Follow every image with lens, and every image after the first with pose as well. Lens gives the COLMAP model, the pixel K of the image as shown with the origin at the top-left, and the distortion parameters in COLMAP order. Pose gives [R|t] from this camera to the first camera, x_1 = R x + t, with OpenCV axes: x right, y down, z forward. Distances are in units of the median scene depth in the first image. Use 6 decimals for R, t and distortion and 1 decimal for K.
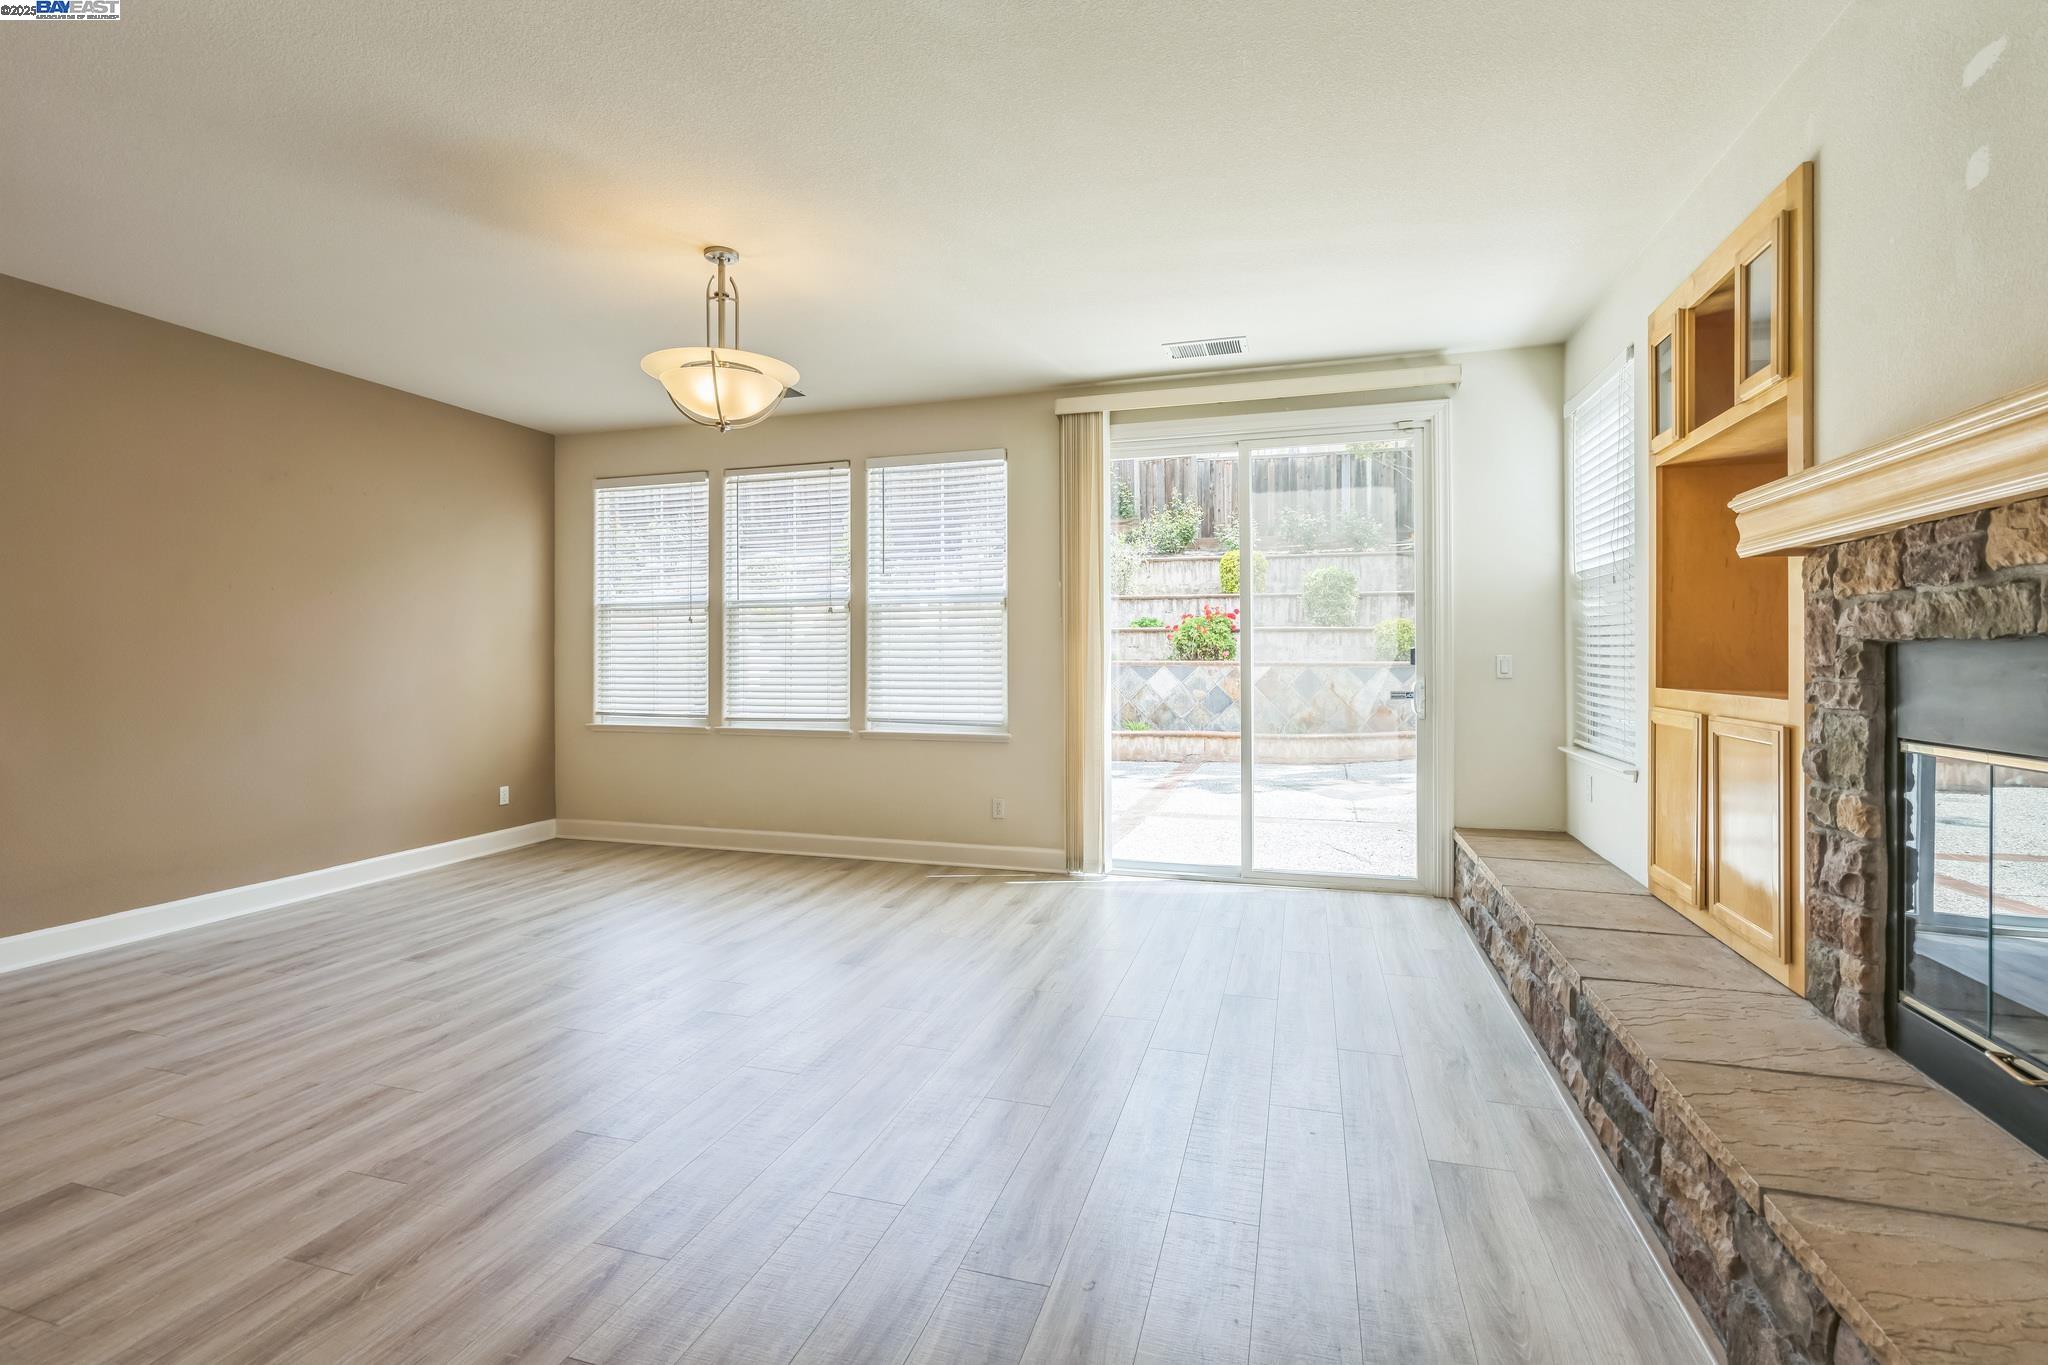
lens RADIAL K [[926.4, 0, 1014.5], [0, 926.4, 661.7], [0, 0, 1]] dist [0.001308, -0.000030]
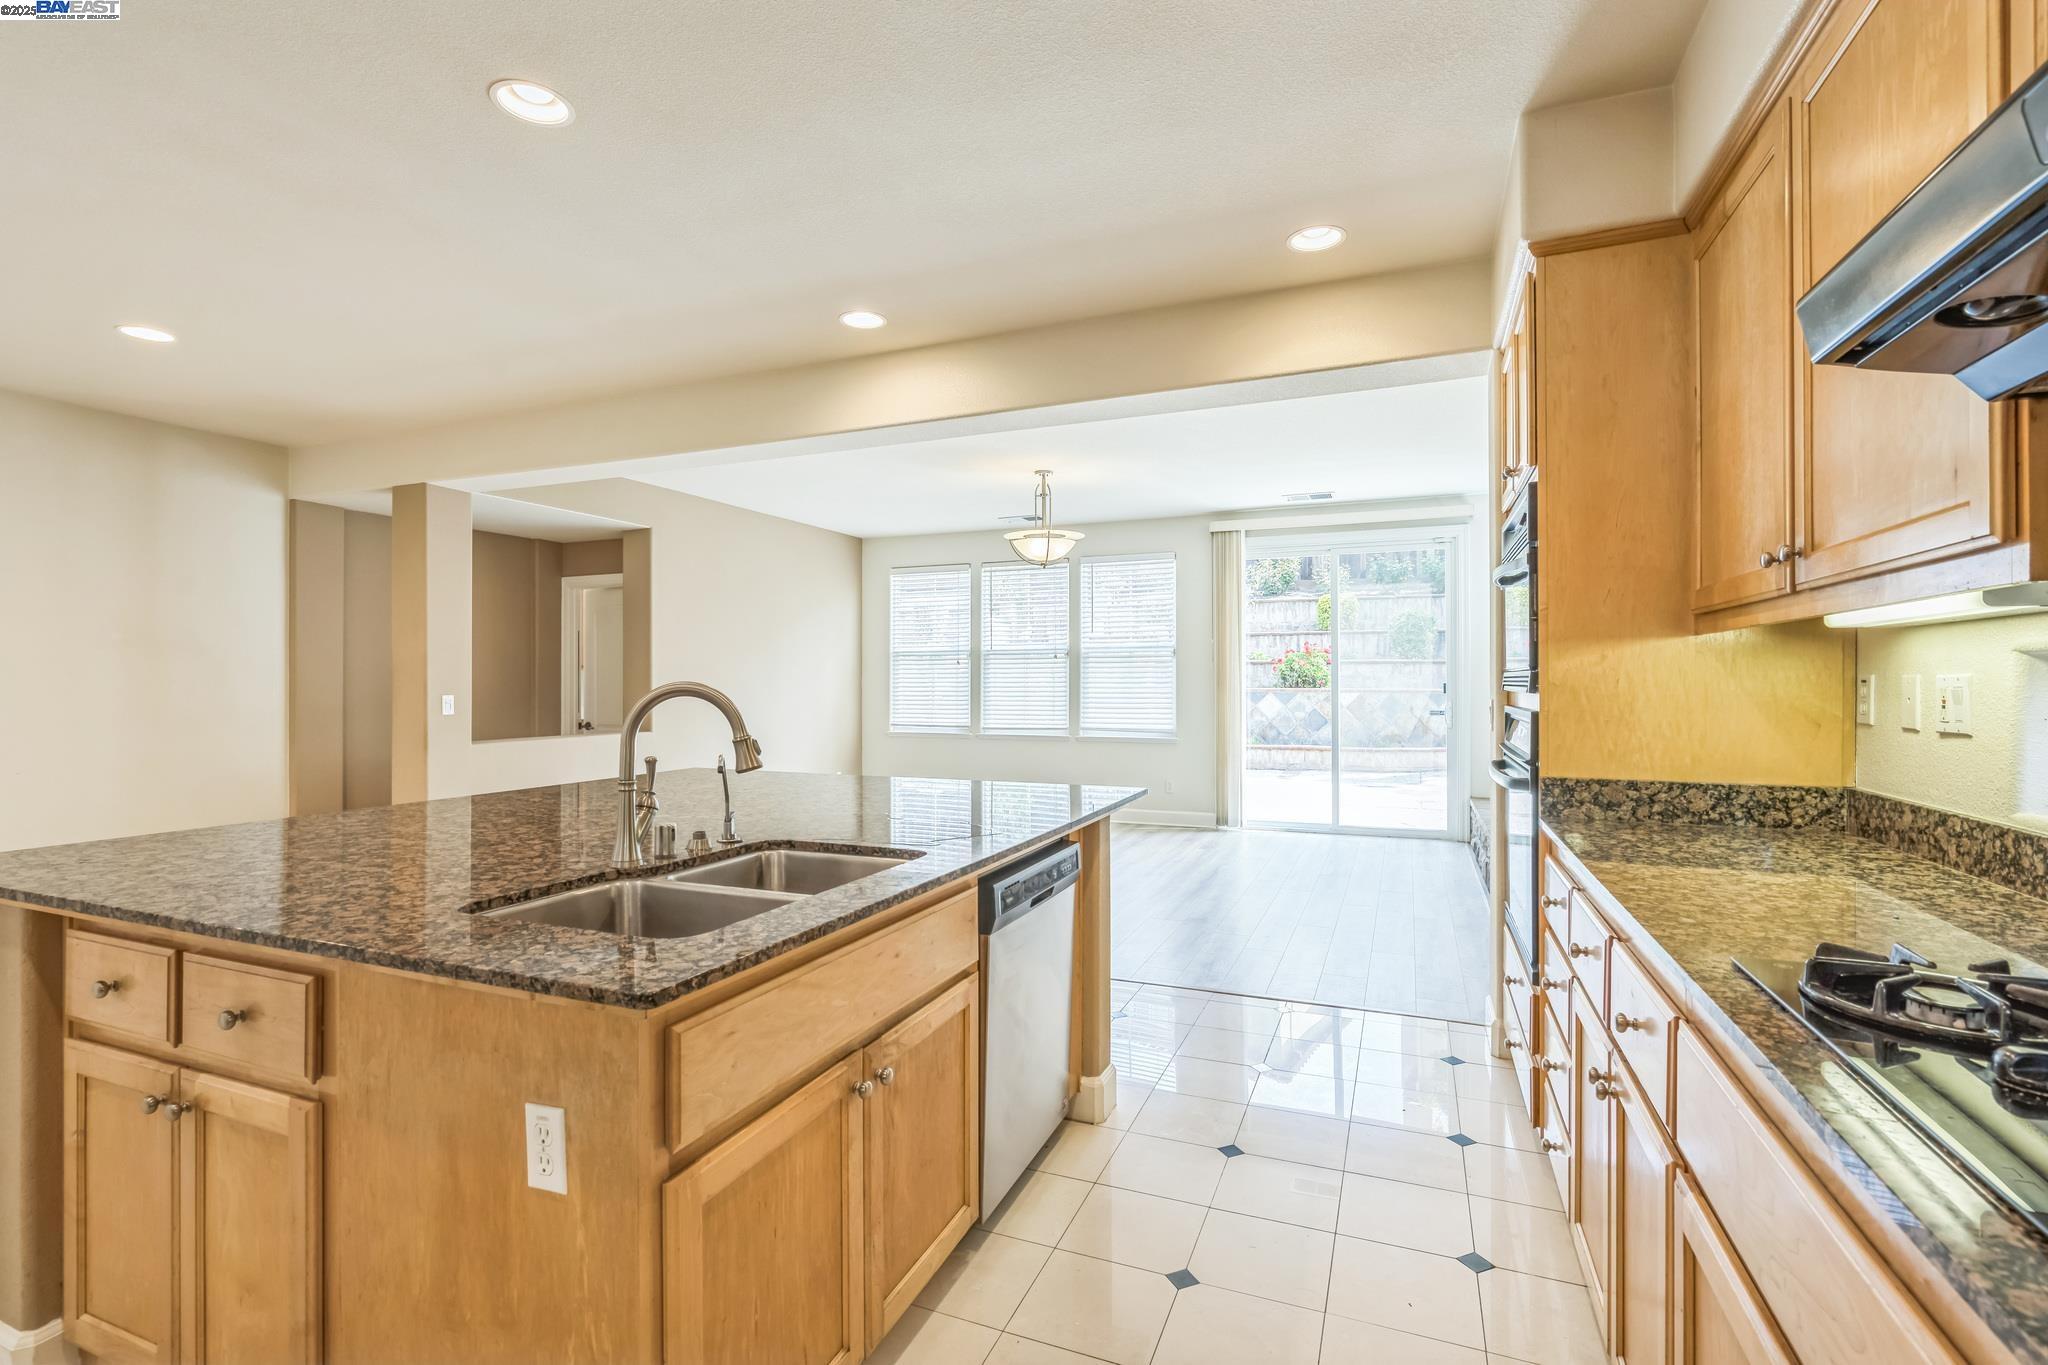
lens RADIAL K [[926.4, 0, 1025.8], [0, 926.4, 684.0], [0, 0, 1]] dist [0.001308, -0.000030]
pose [[0.996358, 0.000503, -0.085267, -0.104609], [-0.000666, 0.999998, -0.001877, -0.007105], [0.085266, 0.001927, 0.996356, -0.459790]]
